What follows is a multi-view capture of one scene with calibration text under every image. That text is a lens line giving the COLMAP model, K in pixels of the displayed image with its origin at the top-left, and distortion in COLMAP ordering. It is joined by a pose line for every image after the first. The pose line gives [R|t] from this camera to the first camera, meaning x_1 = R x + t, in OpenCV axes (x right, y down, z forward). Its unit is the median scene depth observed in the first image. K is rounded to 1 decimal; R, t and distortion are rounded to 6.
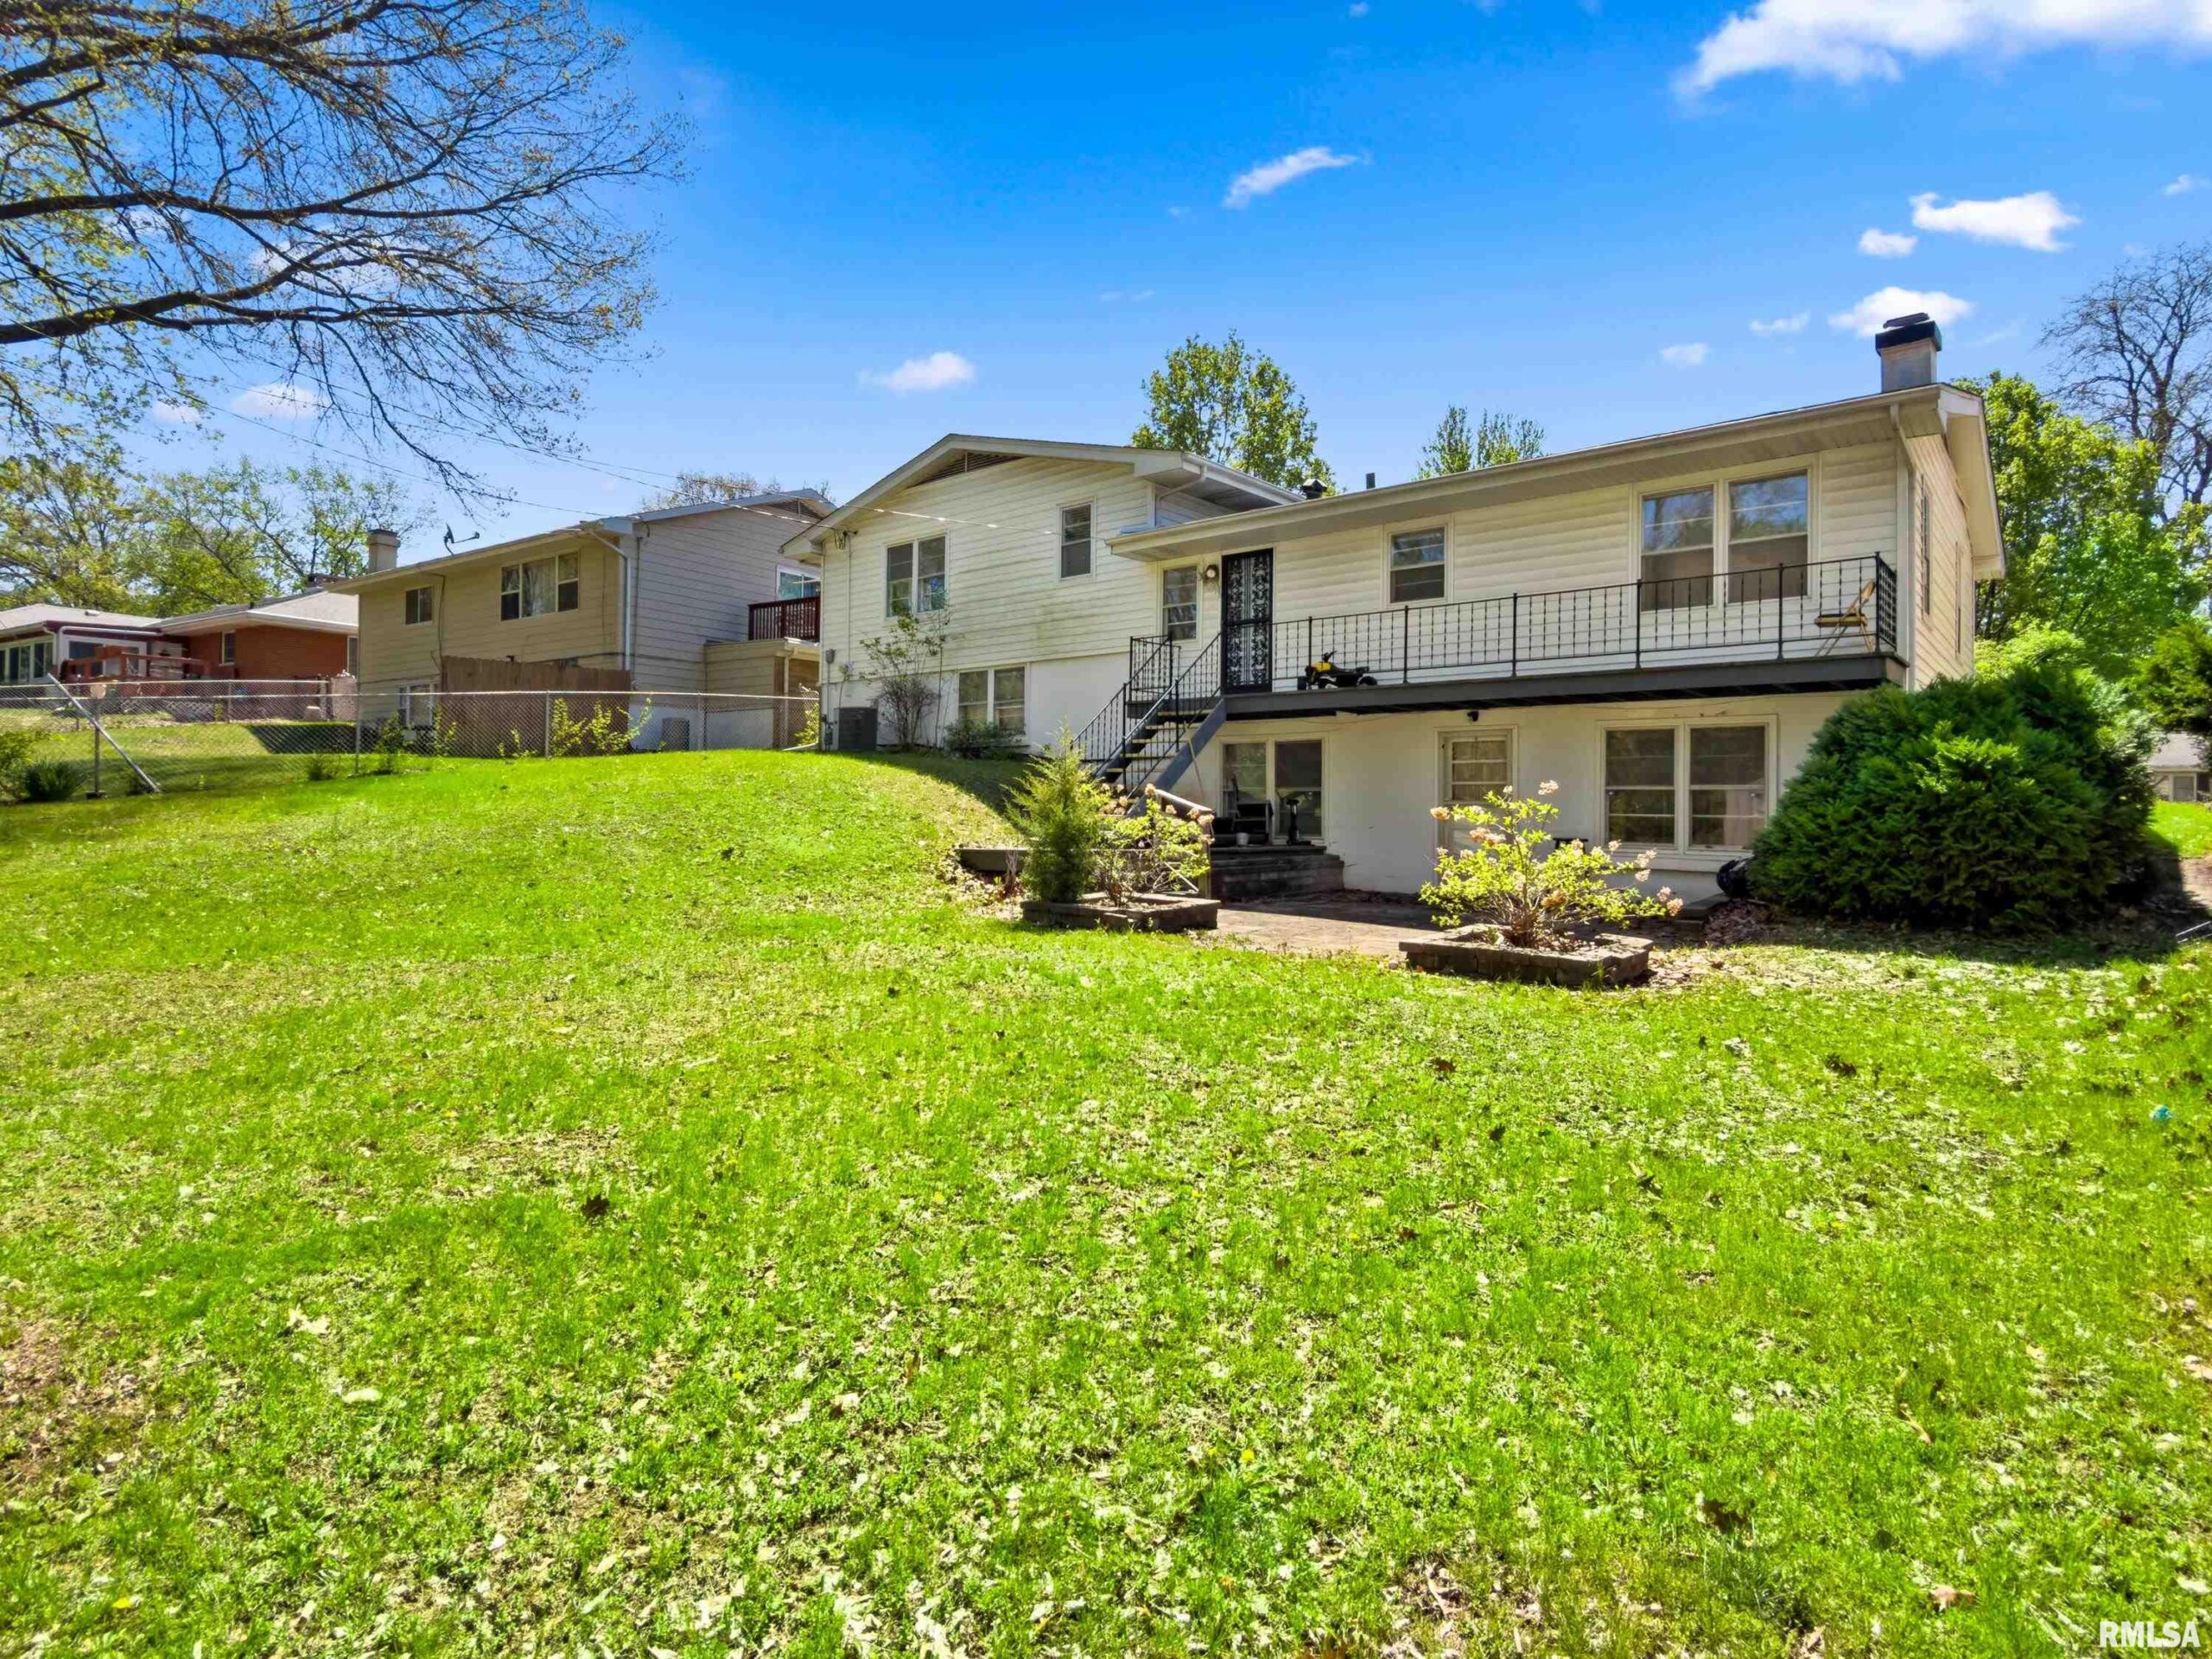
lens RADIAL K [[1150.0, 0, 1107.9], [0, 1150.0, 823.2], [0, 0, 1]] dist [0.004354, 0.000221]
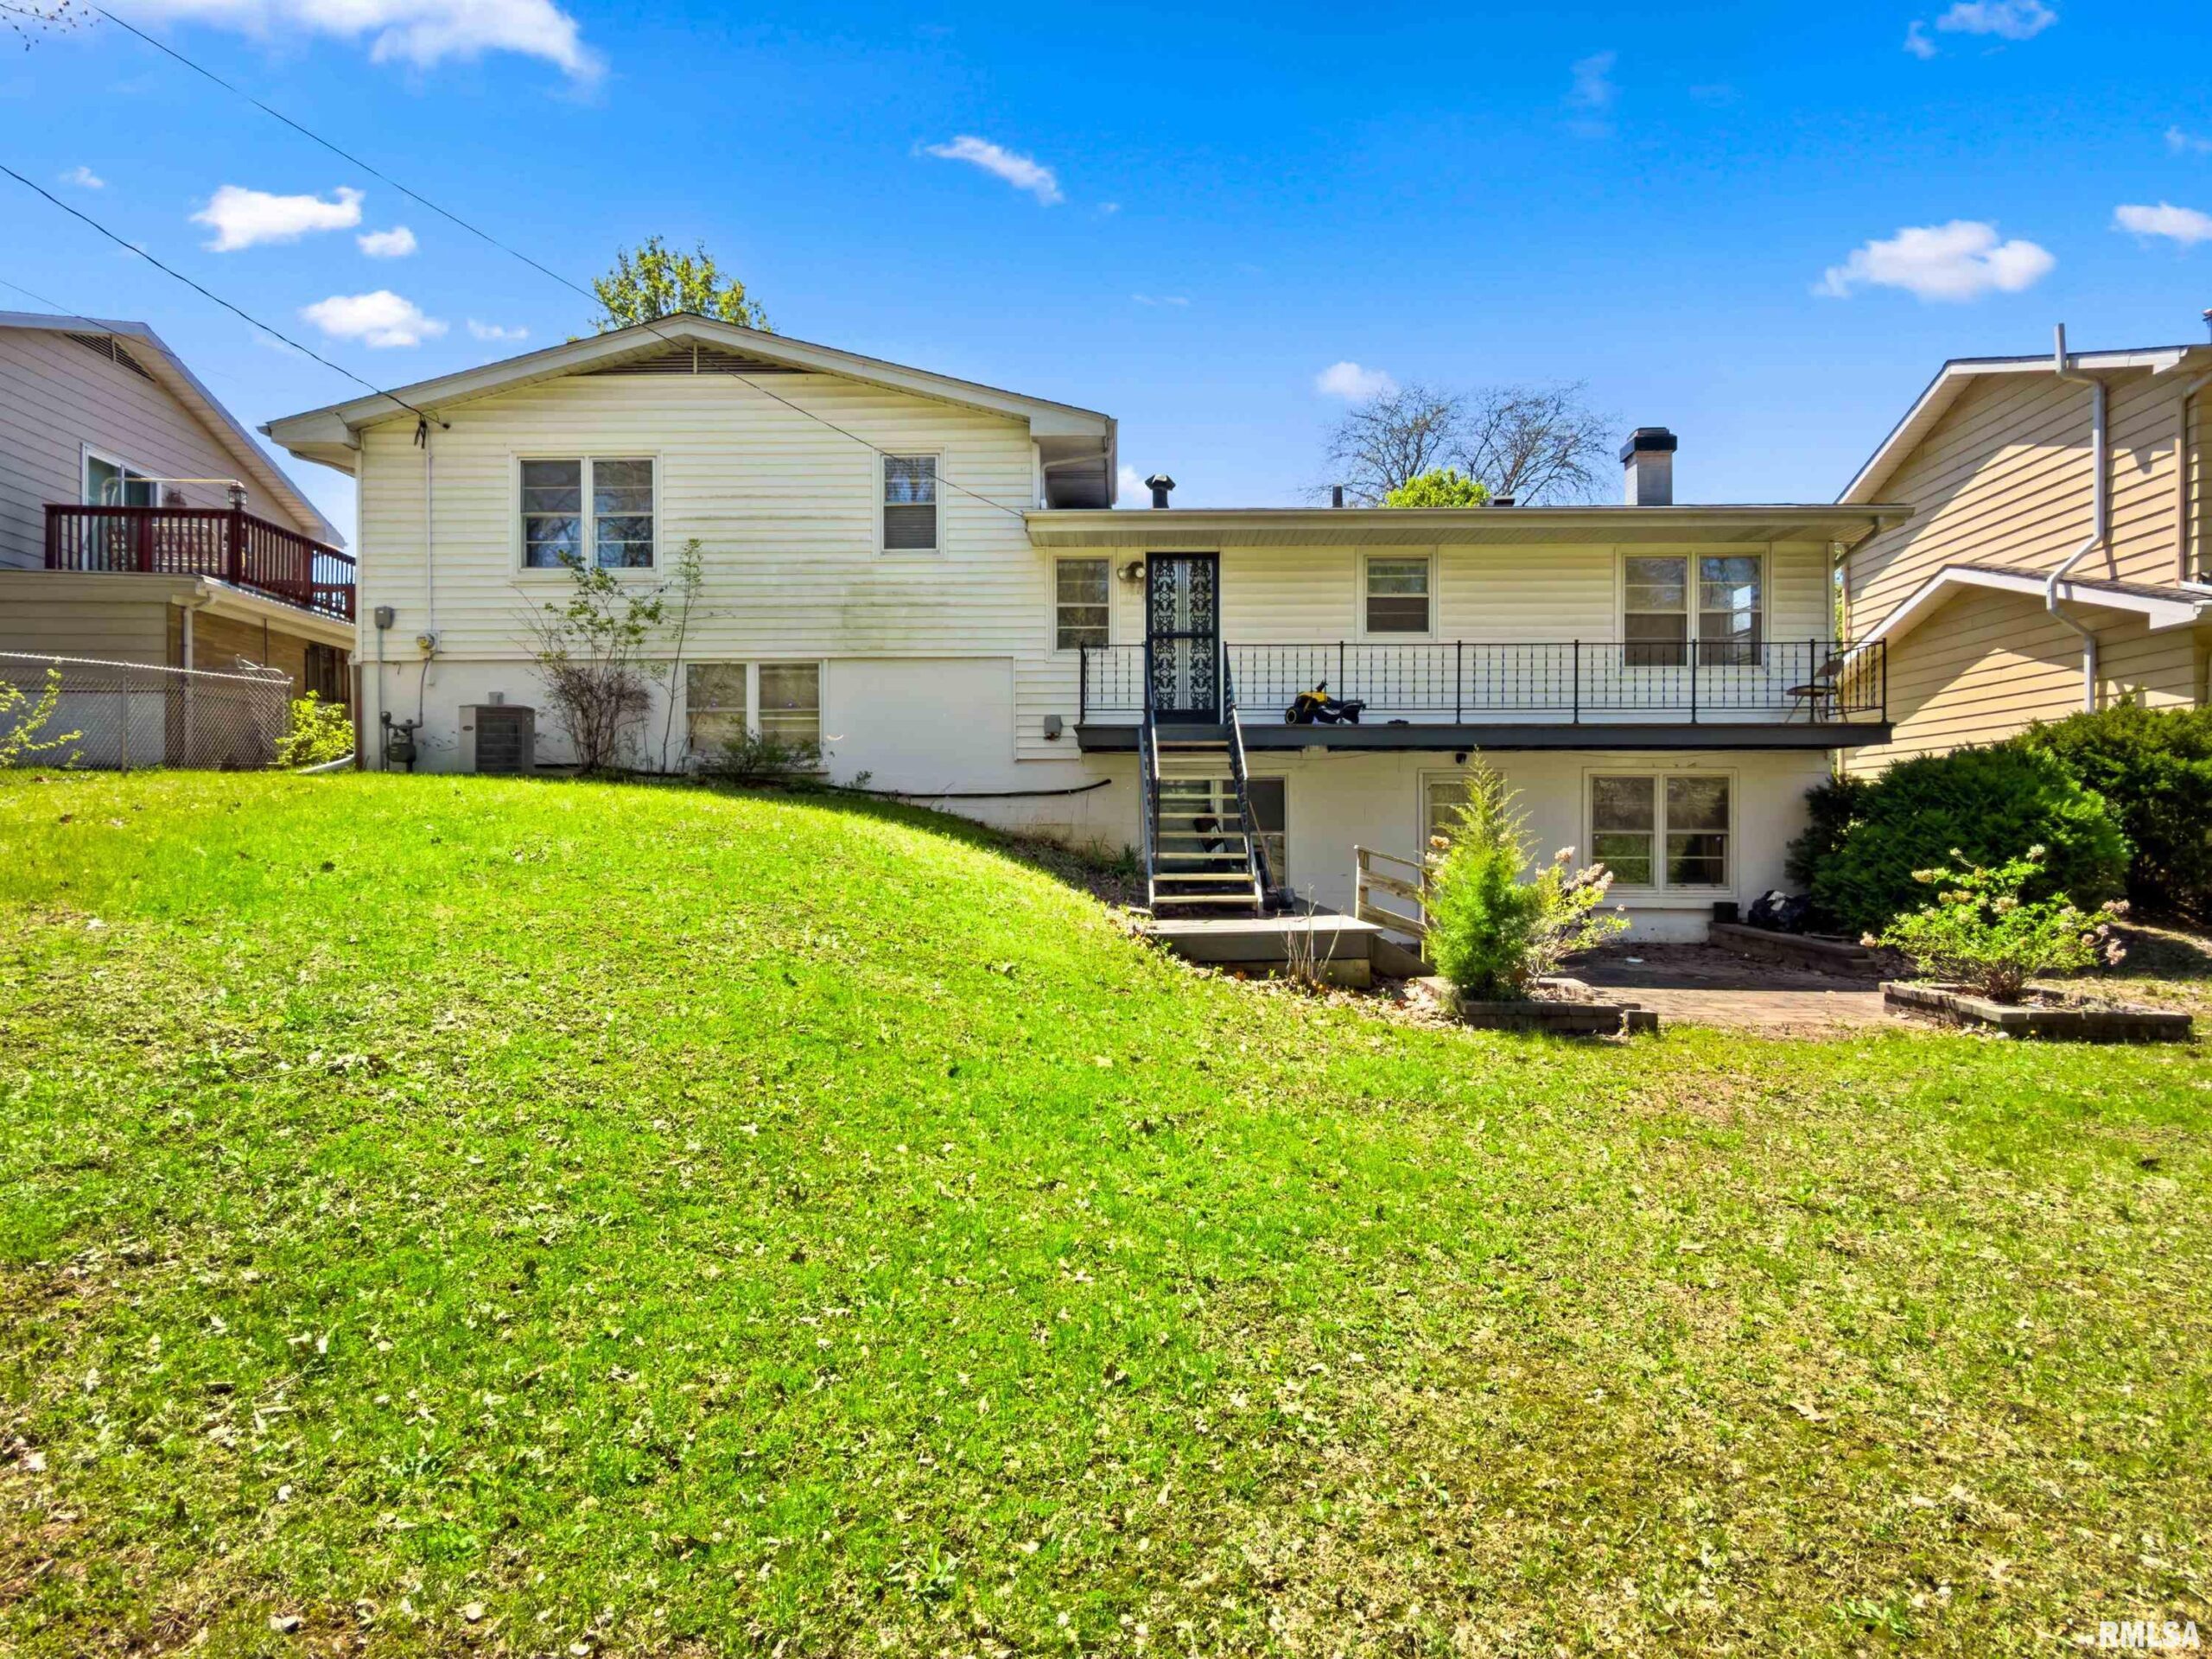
lens RADIAL K [[1274.2, 0, 1109.4], [0, 1274.2, 829.8], [0, 0, 1]] dist [-0.015500, 0.000076]
pose [[0.760109, -0.015657, 0.649607, -0.545356], [0.021556, 0.999767, -0.001126, -0.034220], [-0.649438, 0.014858, 0.760269, 0.341232]]
